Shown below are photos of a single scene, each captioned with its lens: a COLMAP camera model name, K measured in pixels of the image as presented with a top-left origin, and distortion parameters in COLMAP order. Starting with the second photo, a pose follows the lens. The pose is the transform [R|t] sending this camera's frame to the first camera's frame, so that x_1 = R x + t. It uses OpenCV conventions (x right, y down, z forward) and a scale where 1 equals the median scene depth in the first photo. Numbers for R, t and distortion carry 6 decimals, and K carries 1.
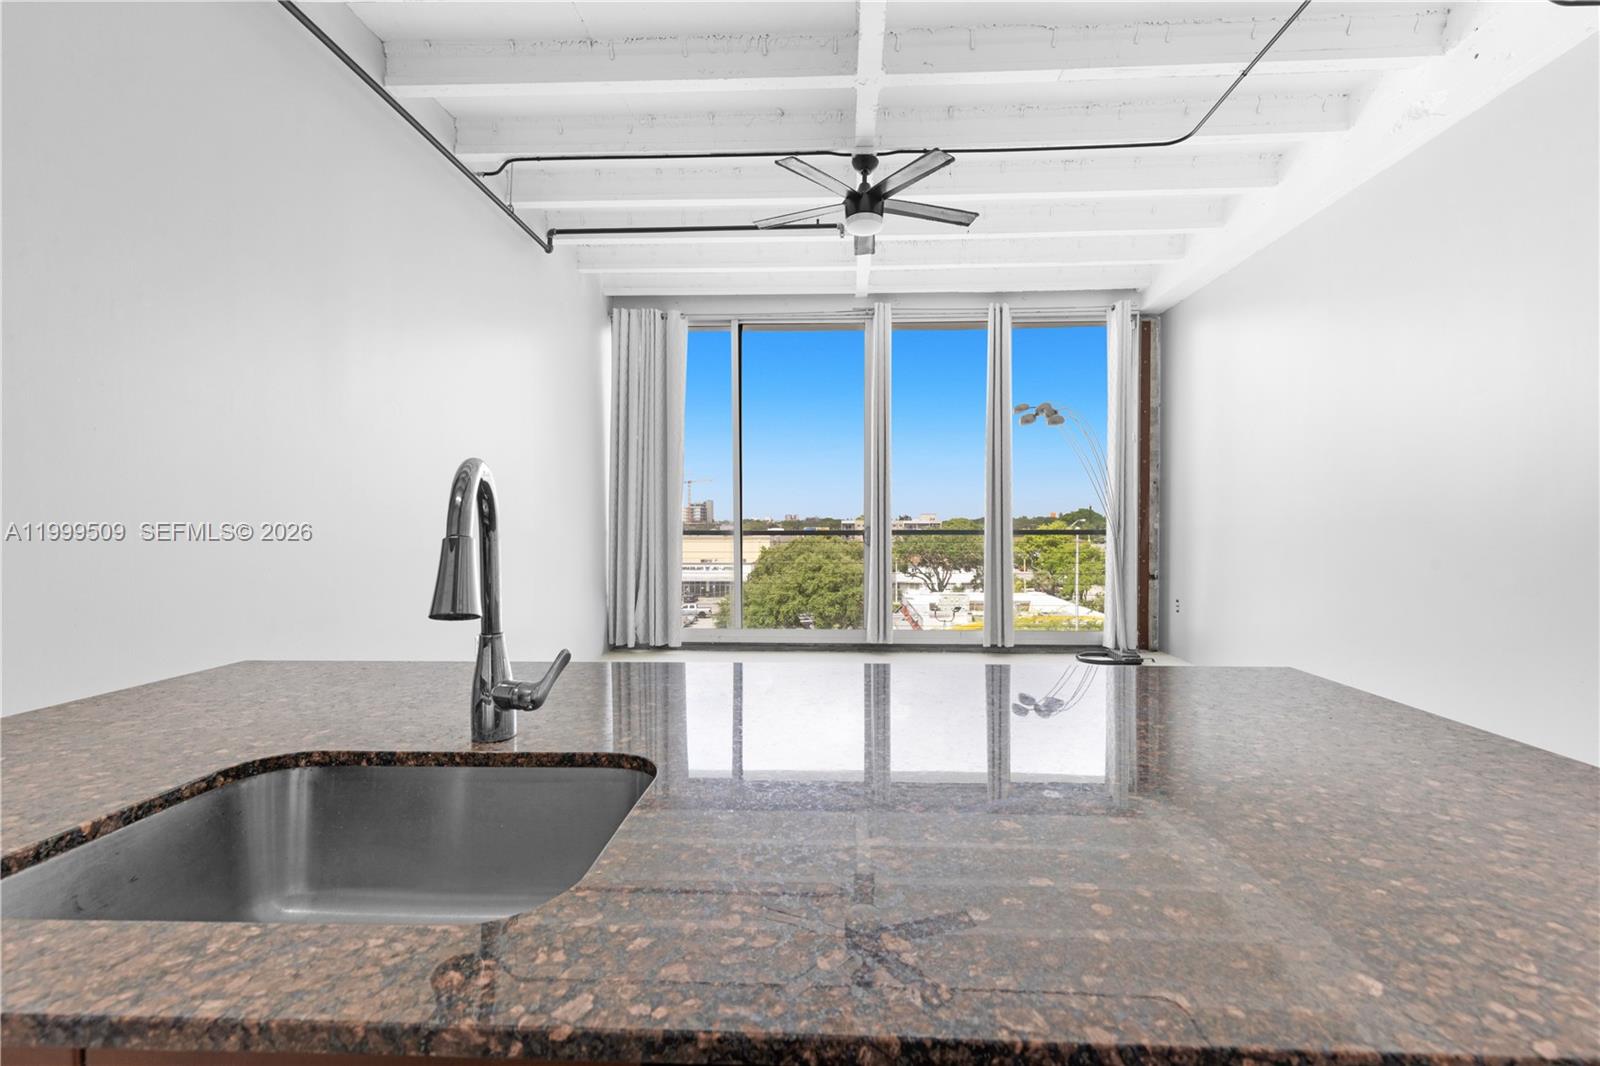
lens RADIAL K [[730.8, 0, 808.9], [0, 730.8, 534.9], [0, 0, 1]] dist [0.011794, -0.001795]
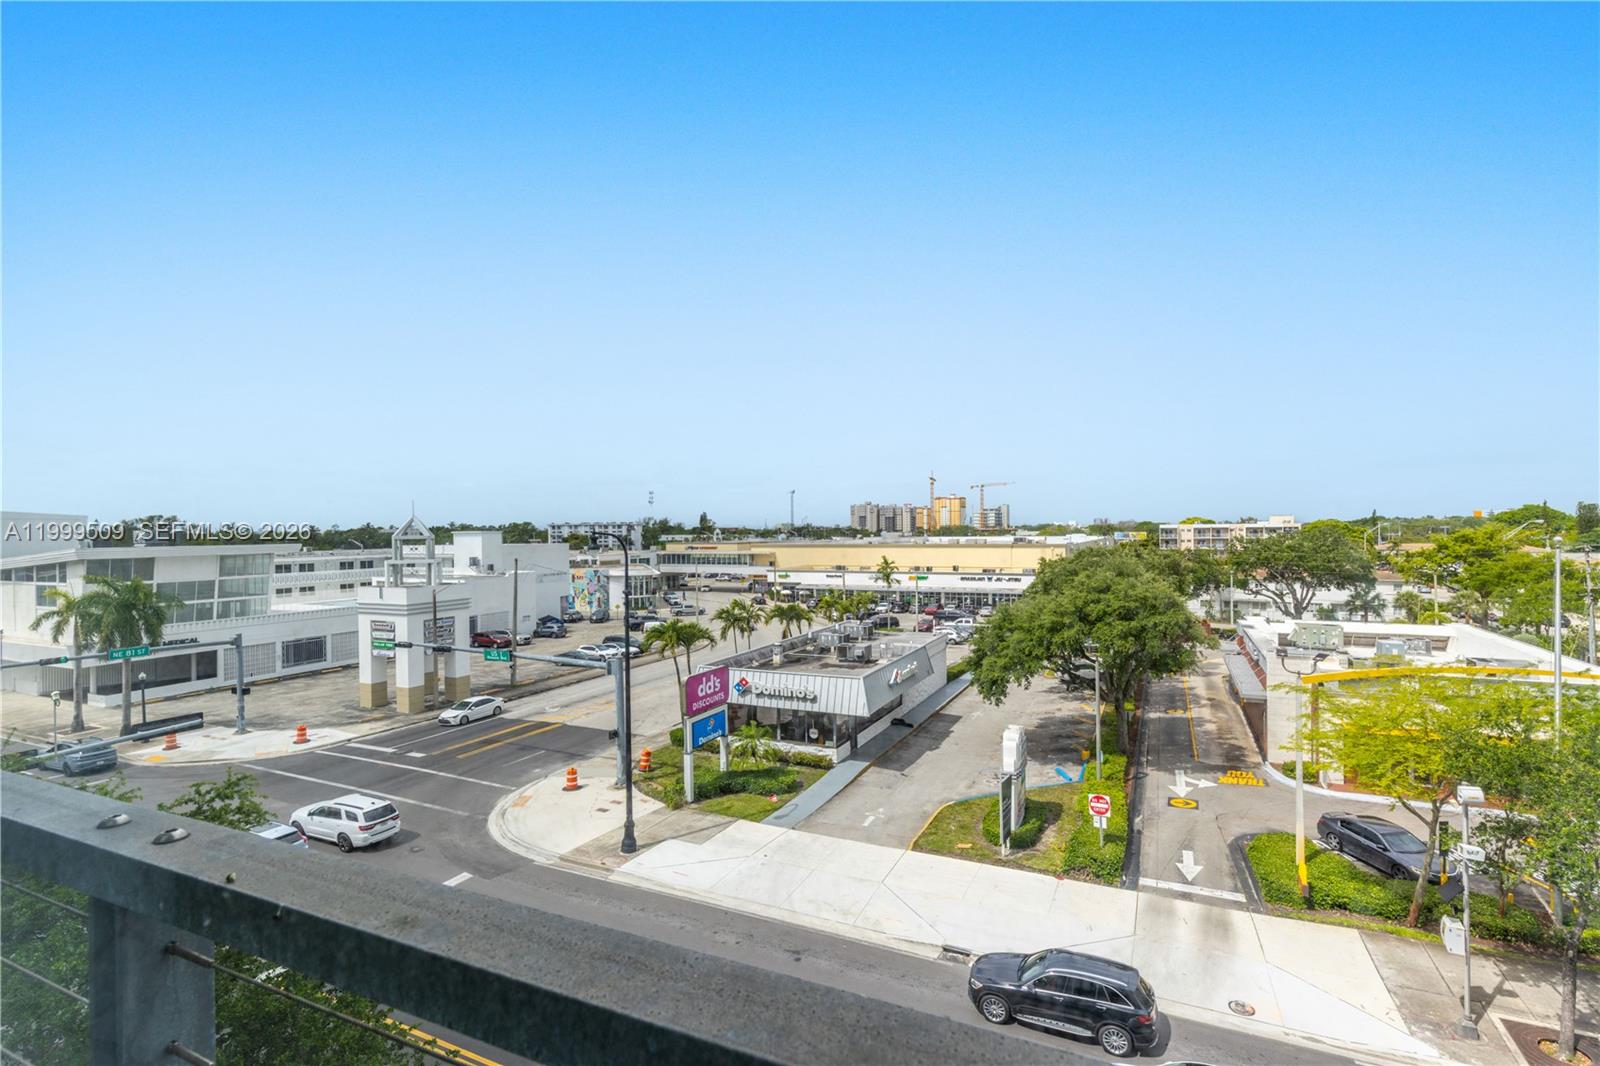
lens RADIAL K [[730.8, 0, 789.2], [0, 730.8, 554.4], [0, 0, 1]] dist [0.011794, -0.001795]
pose [[0.909687, 0.005211, -0.415262, 0.201325], [0.002634, 0.999829, 0.018317, -0.032450], [0.415286, -0.017757, 0.909517, 1.083454]]
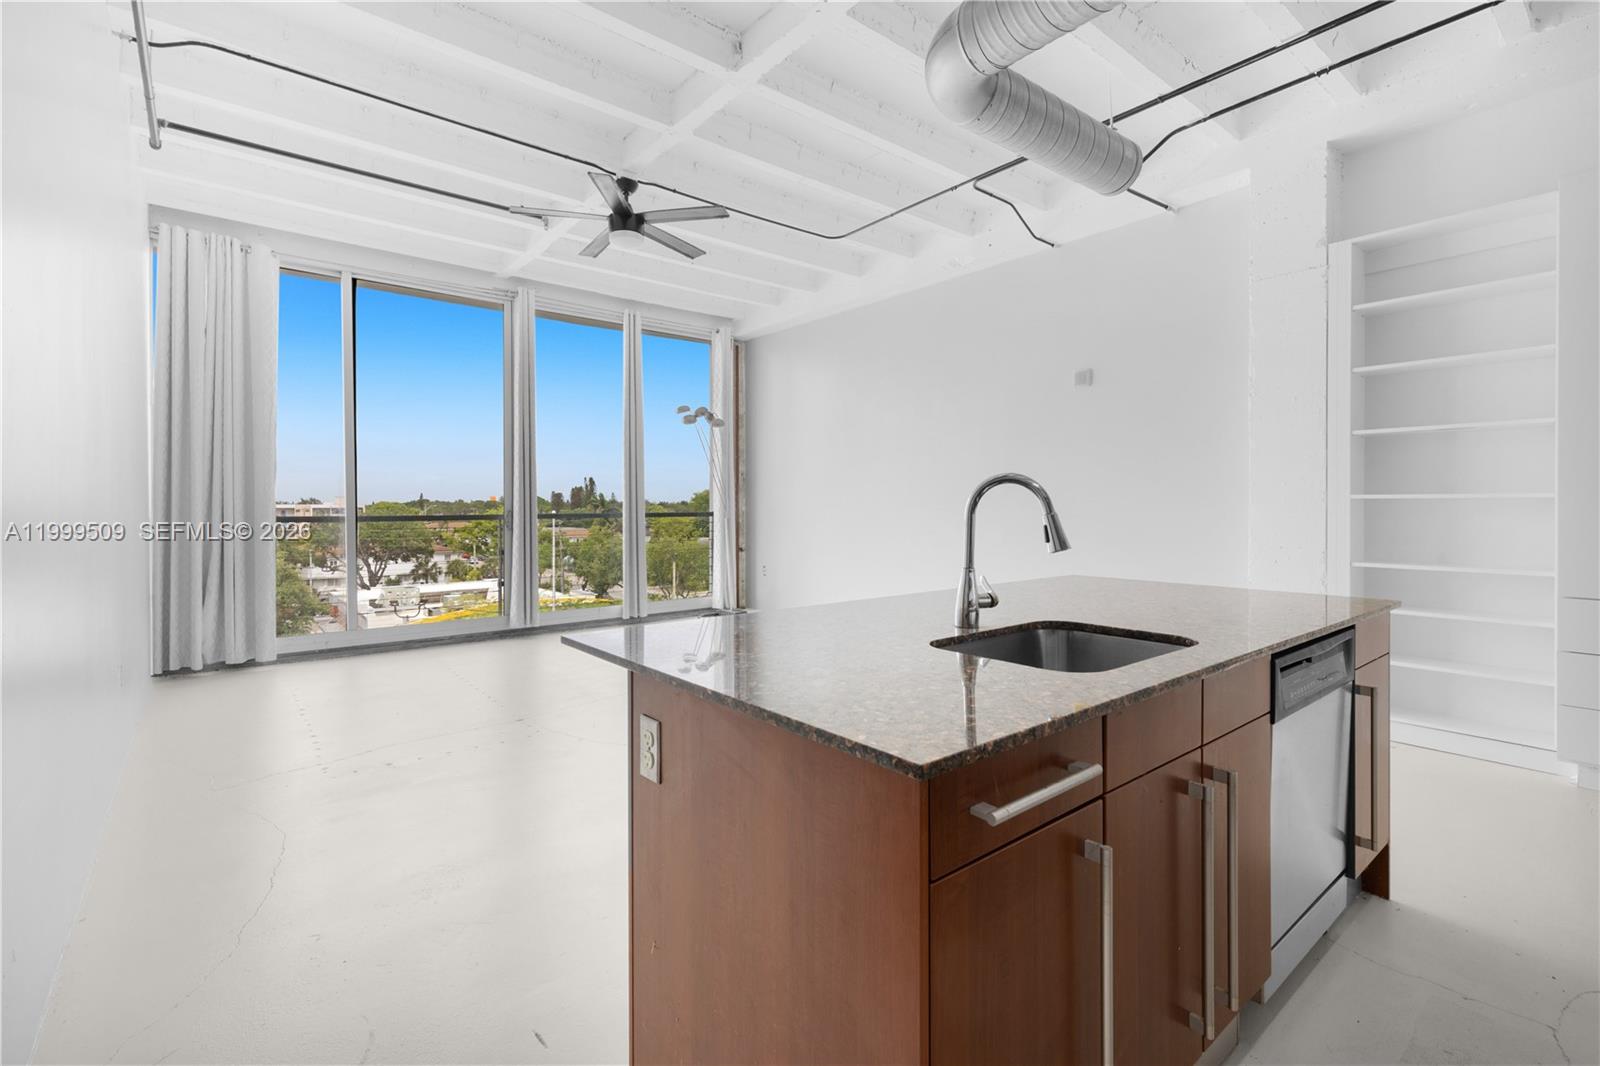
lens RADIAL K [[730.8, 0, 812.8], [0, 730.8, 507.1], [0, 0, 1]] dist [0.011794, -0.001795]
pose [[0.740183, -0.002767, 0.672400, -0.281674], [0.013635, 0.999848, -0.010895, 0.000117], [-0.672267, 0.017232, 0.740108, -0.006358]]
